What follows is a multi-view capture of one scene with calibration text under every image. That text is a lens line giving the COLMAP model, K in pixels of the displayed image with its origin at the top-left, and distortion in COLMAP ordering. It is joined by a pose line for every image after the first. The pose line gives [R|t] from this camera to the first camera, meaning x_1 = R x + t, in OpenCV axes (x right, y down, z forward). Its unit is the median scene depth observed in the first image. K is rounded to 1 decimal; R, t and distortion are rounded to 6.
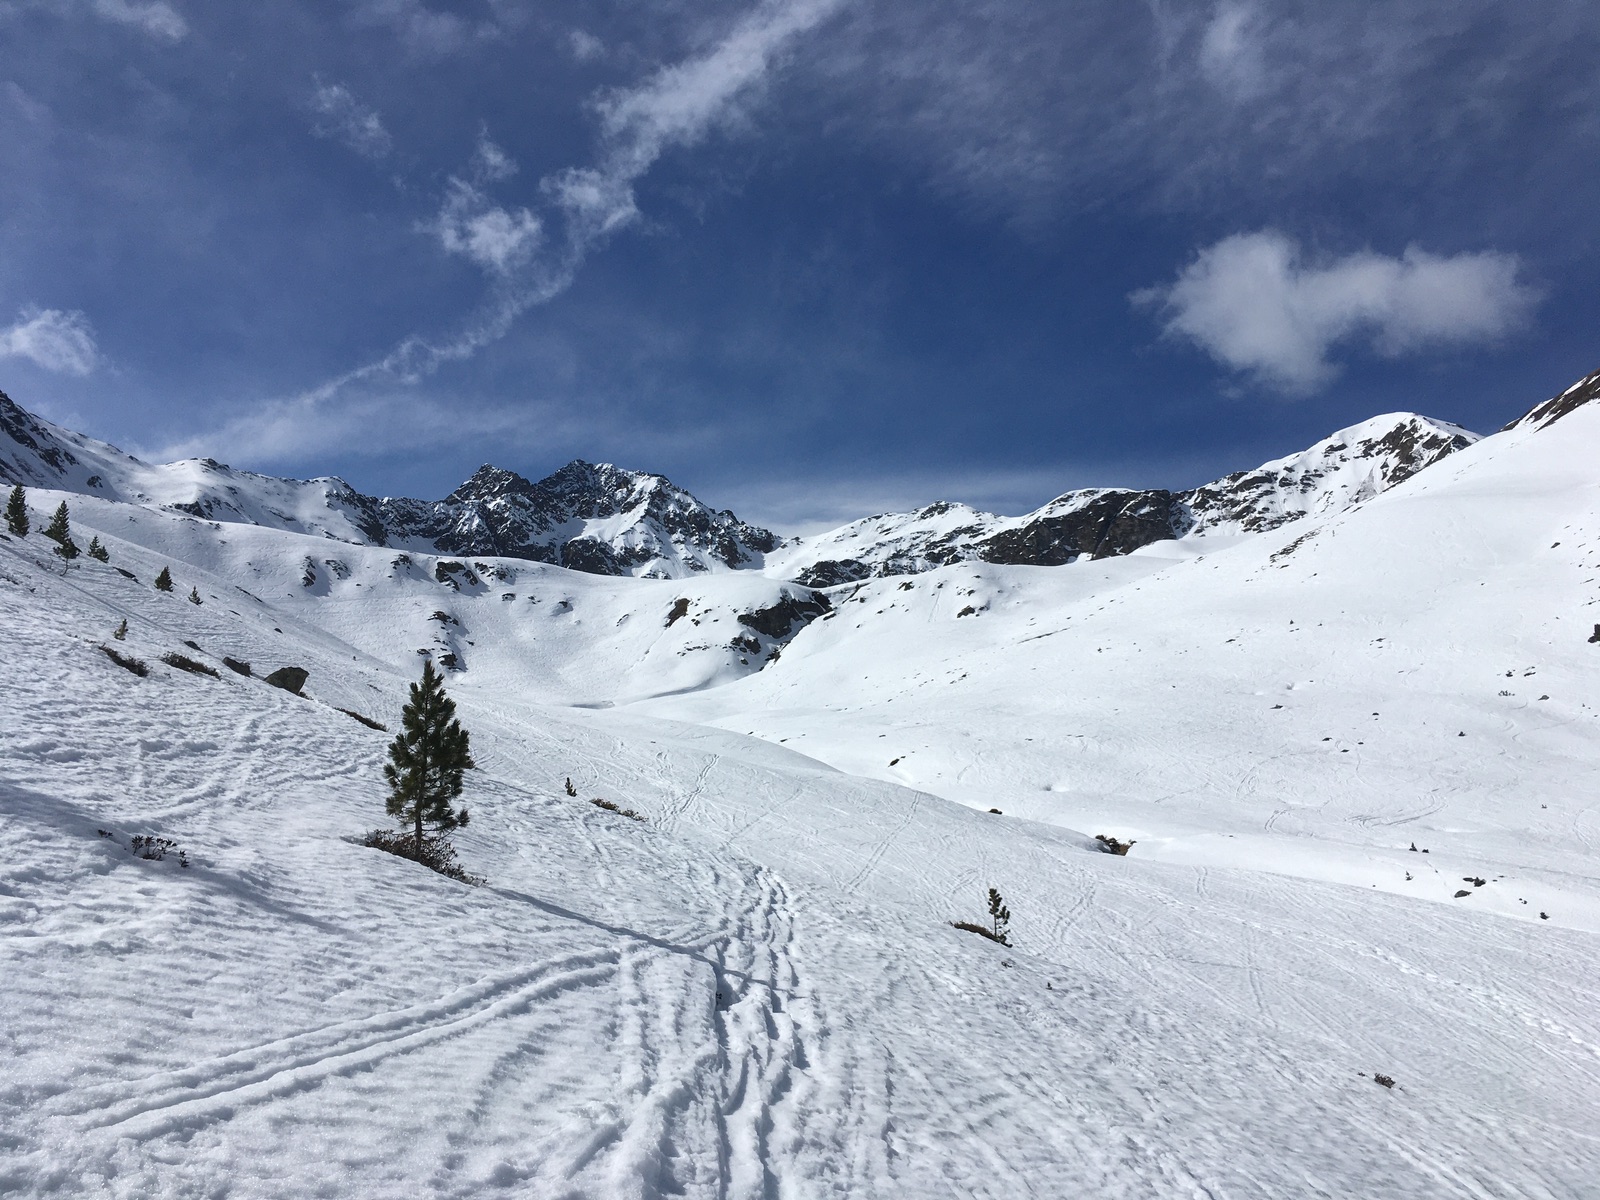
lens RADIAL K [[1364.8, 0, 799.4], [0, 1364.8, 599.8], [0, 0, 1]] dist [0.029330, -0.004623]
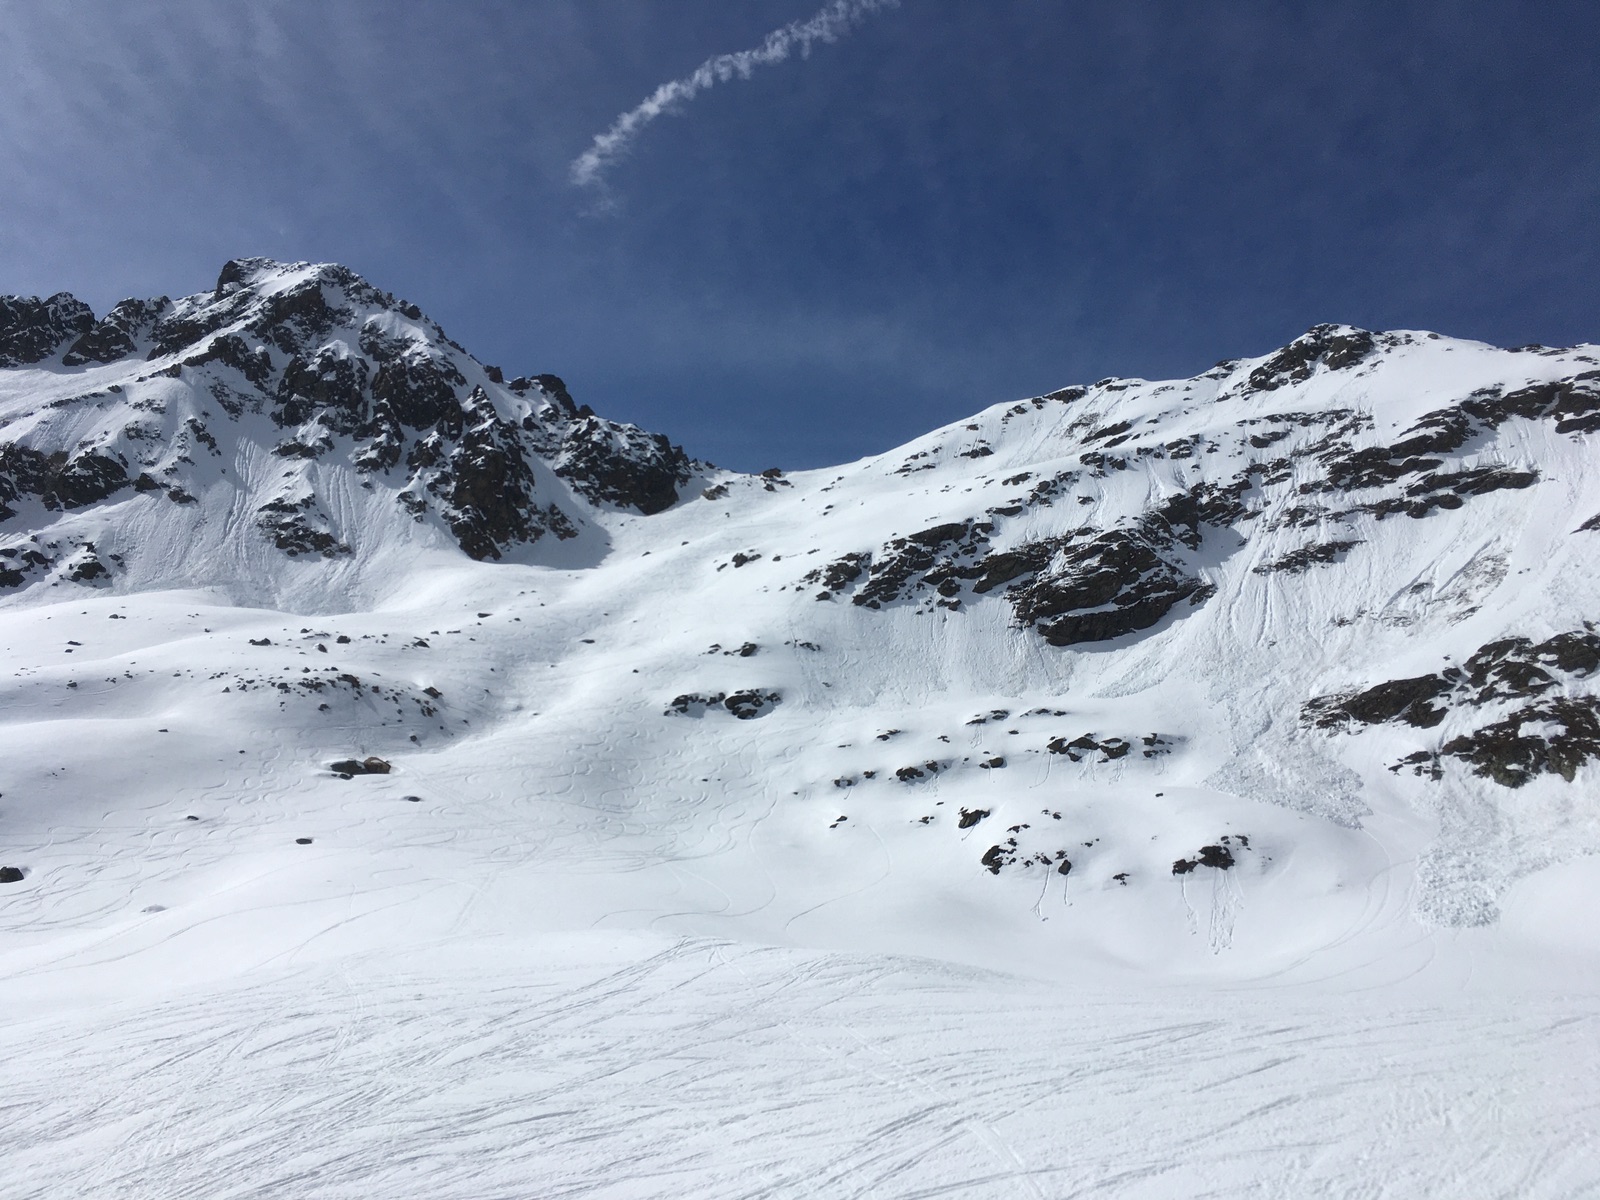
lens RADIAL K [[1364.8, 0, 801.8], [0, 1364.8, 601.0], [0, 0, 1]] dist [0.029330, -0.004623]
pose [[0.996036, 0.038296, -0.080289, 0.028528], [-0.041959, 0.998130, -0.044442, -0.006460], [0.078437, 0.047635, 0.995780, 0.745465]]
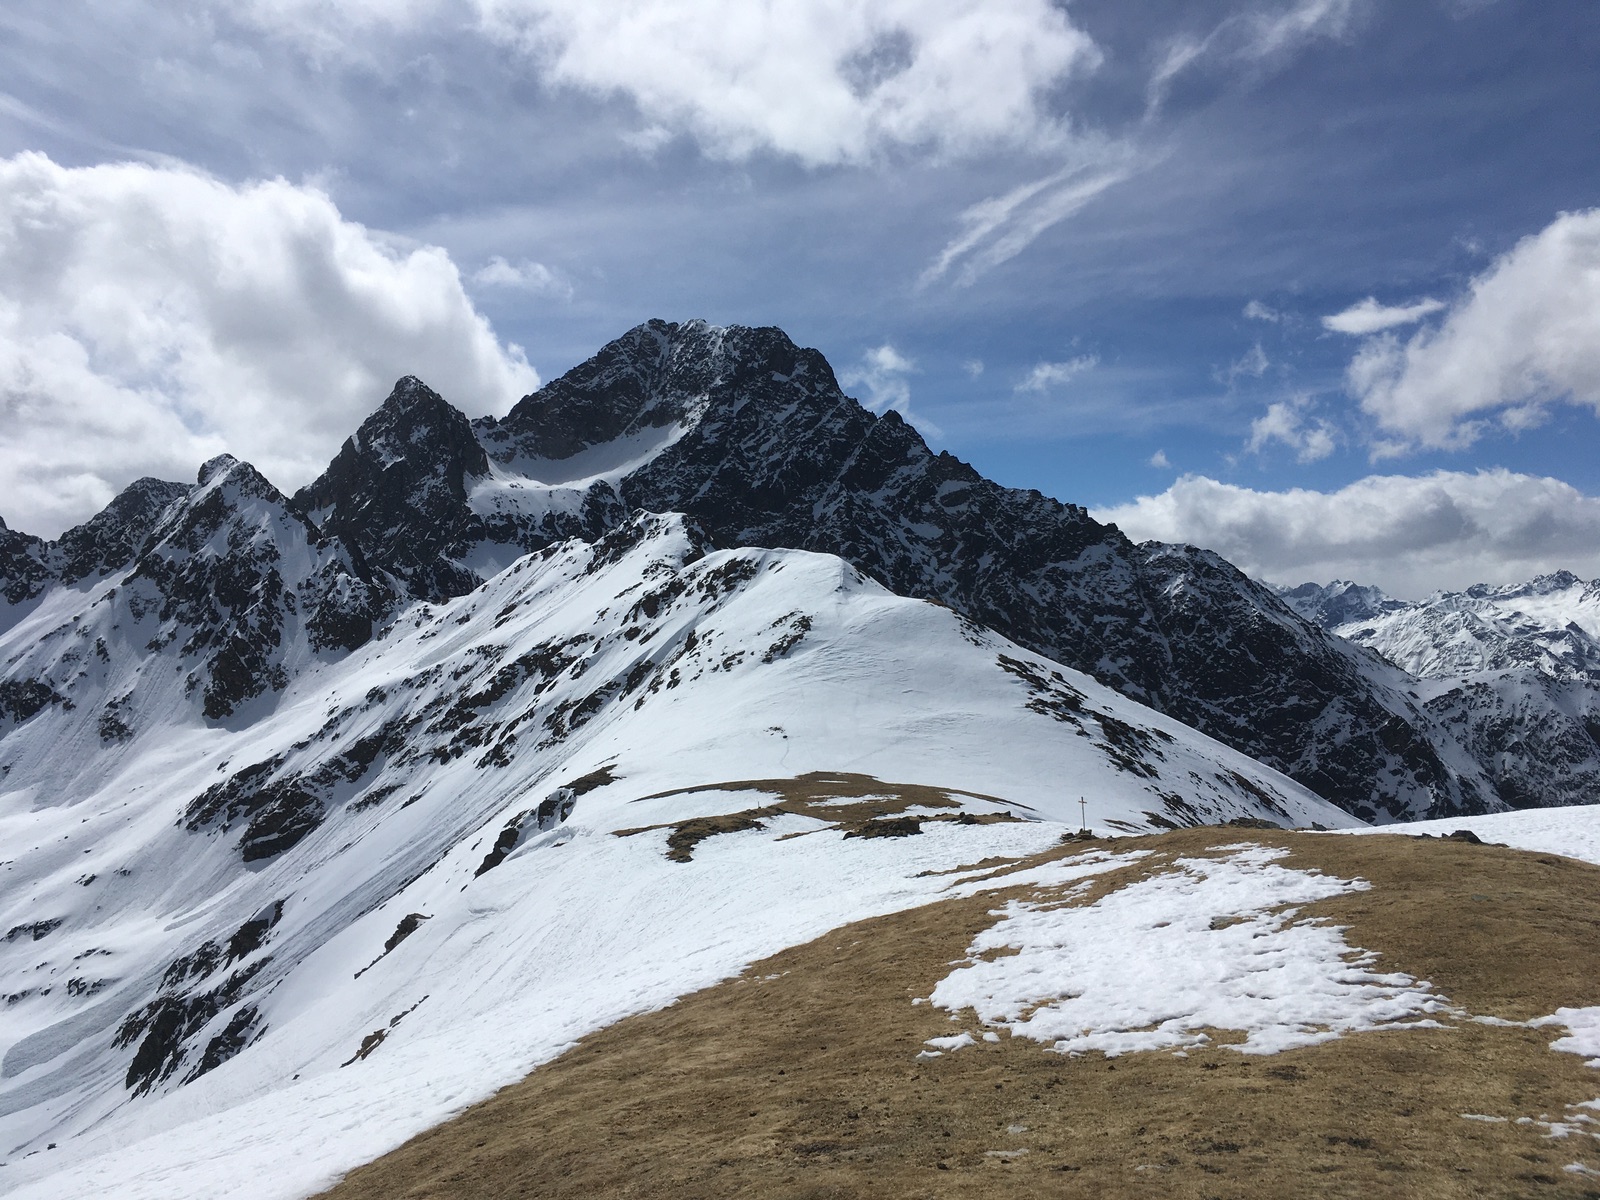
lens RADIAL K [[1364.8, 0, 802.9], [0, 1364.8, 600.8], [0, 0, 1]] dist [0.029330, -0.004623]
pose [[0.845779, -0.019918, -0.533162, 0.314364], [0.125258, 0.978786, 0.162137, -0.100170], [0.518622, -0.203915, 0.830332, 0.743150]]
